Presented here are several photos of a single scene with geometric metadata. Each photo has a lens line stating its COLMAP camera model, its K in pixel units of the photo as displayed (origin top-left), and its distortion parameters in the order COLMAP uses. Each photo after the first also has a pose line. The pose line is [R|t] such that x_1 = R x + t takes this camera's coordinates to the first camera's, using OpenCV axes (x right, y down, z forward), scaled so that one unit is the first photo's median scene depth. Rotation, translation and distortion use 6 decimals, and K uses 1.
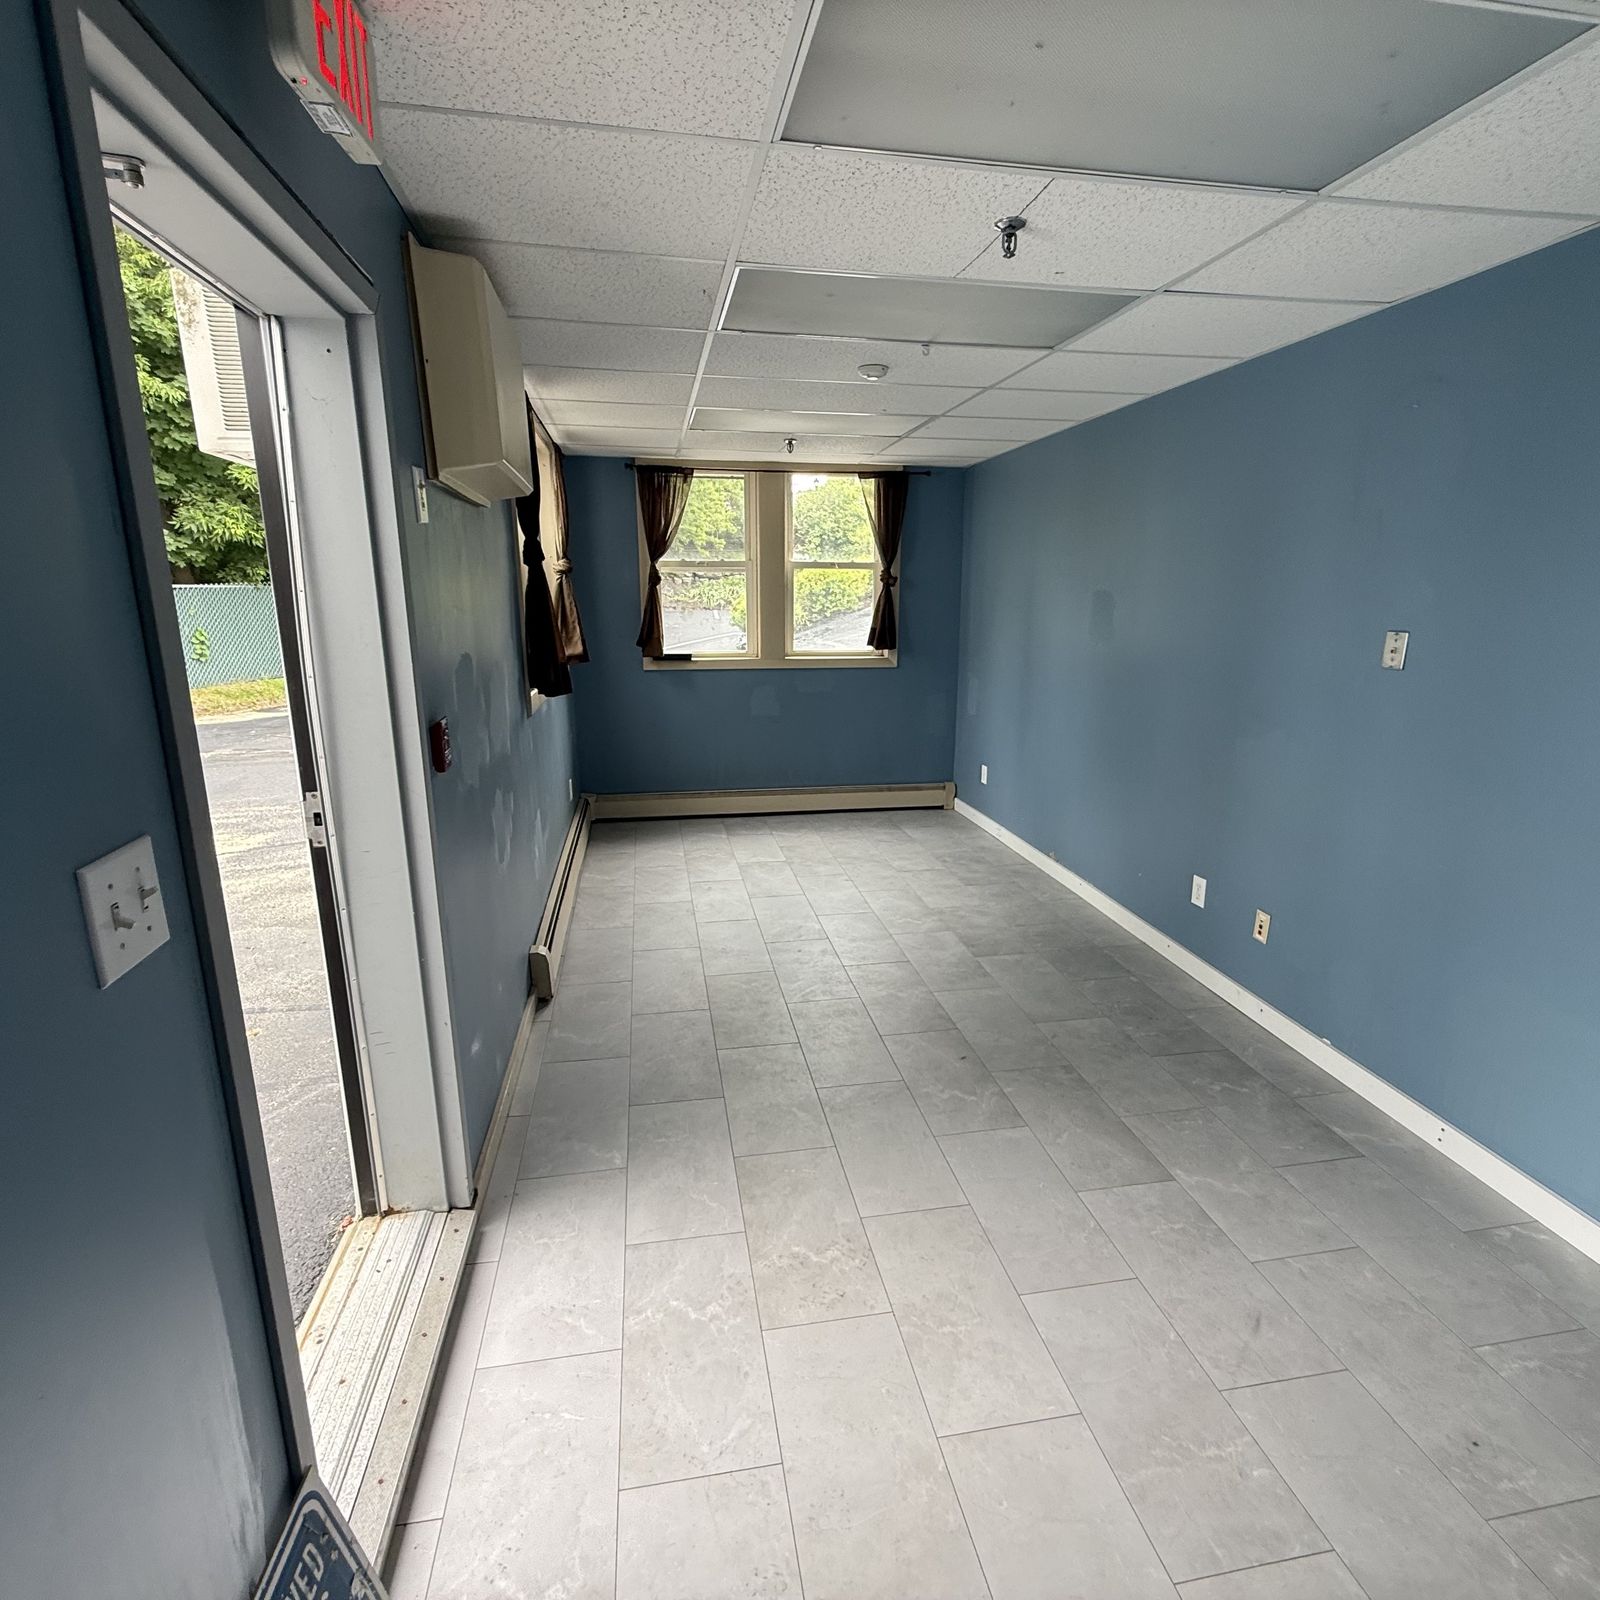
lens RADIAL K [[856.5, 0, 800.0], [0, 856.5, 800.0], [0, 0, 1]] dist [-0.024326, -0.001146]
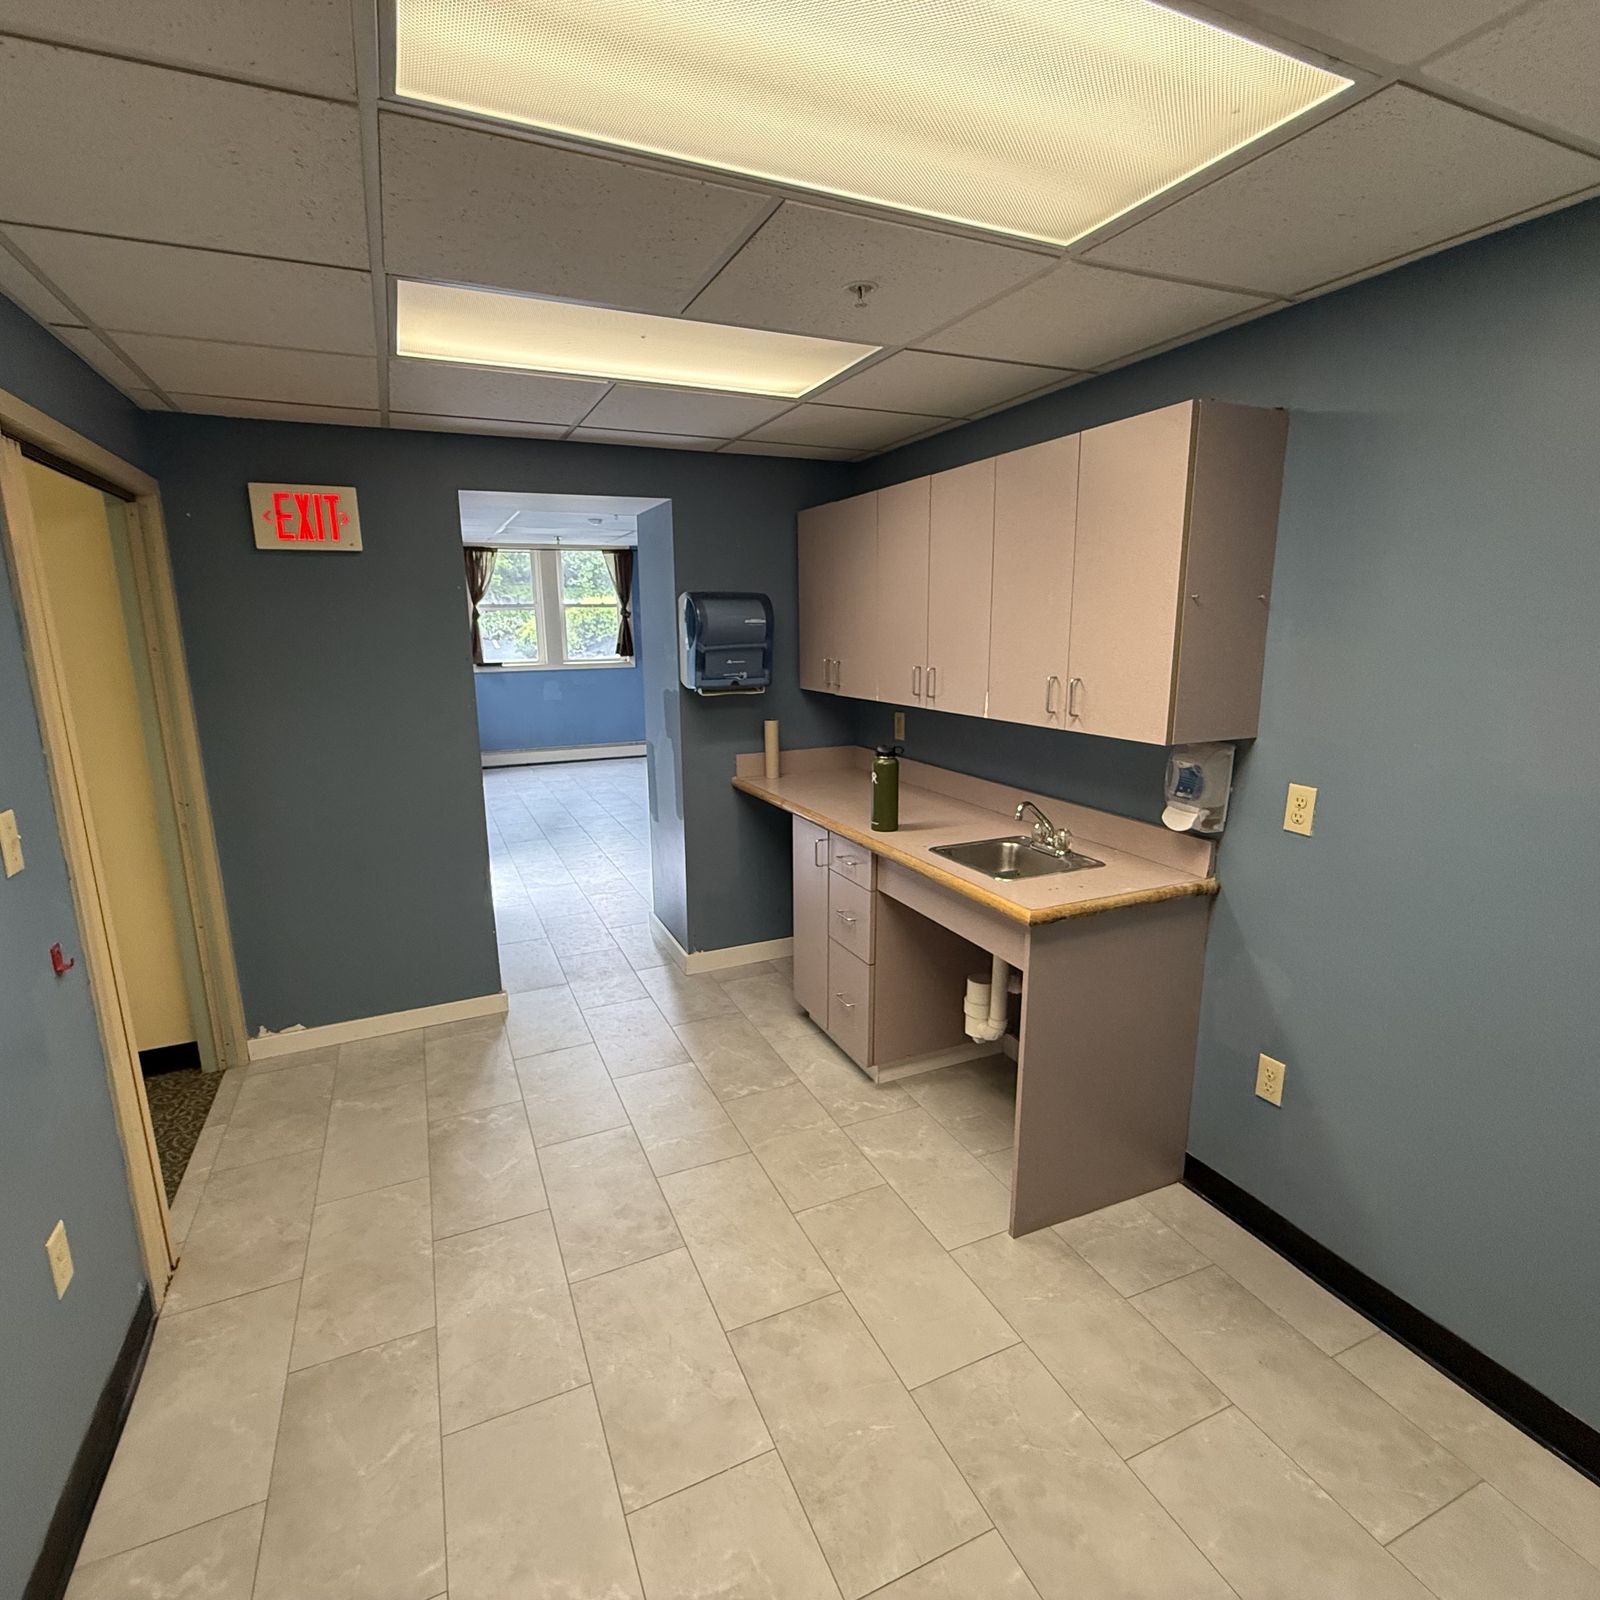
lens RADIAL K [[856.5, 0, 800.0], [0, 856.5, 800.0], [0, 0, 1]] dist [-0.024326, -0.001146]
pose [[0.969029, -0.064259, 0.238439, 0.013984], [0.071677, 0.997173, -0.022562, 0.159480], [-0.236315, 0.038954, 0.970895, -0.656278]]
